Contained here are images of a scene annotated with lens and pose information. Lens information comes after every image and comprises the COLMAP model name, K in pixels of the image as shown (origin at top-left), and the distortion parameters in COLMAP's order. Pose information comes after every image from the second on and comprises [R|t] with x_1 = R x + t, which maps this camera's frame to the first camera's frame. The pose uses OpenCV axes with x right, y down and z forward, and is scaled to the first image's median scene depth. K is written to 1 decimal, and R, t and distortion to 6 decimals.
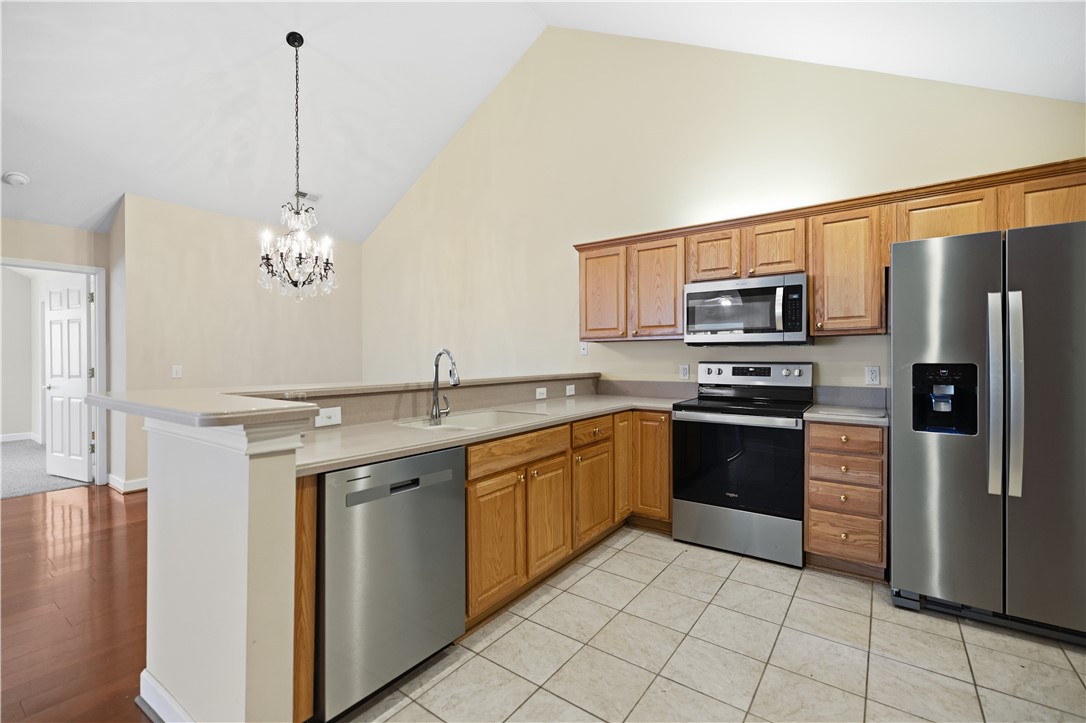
lens RADIAL K [[461.5, 0, 544.3], [0, 461.5, 363.0], [0, 0, 1]] dist [0.002118, -0.000378]
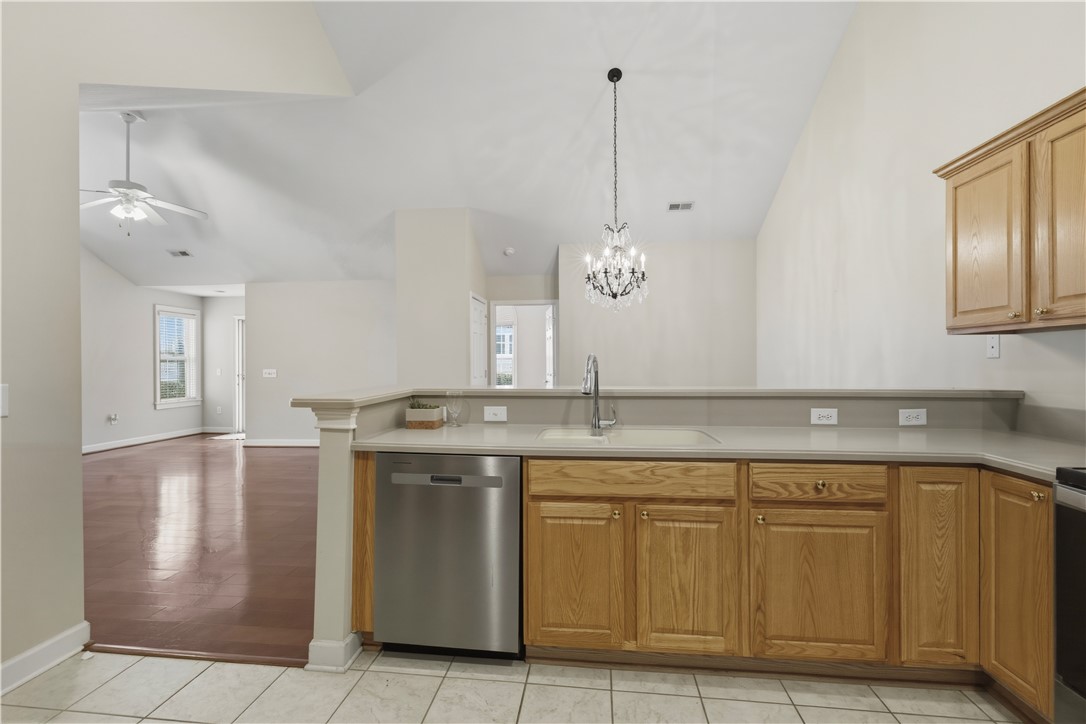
lens RADIAL K [[476.0, 0, 539.7], [0, 476.0, 362.7], [0, 0, 1]] dist [-0.002123, 0.000022]
pose [[0.494140, 0.000939, -0.869382, 0.521473], [-0.007293, 0.999969, -0.003065, -0.009188], [0.869352, 0.007855, 0.494132, 0.406277]]
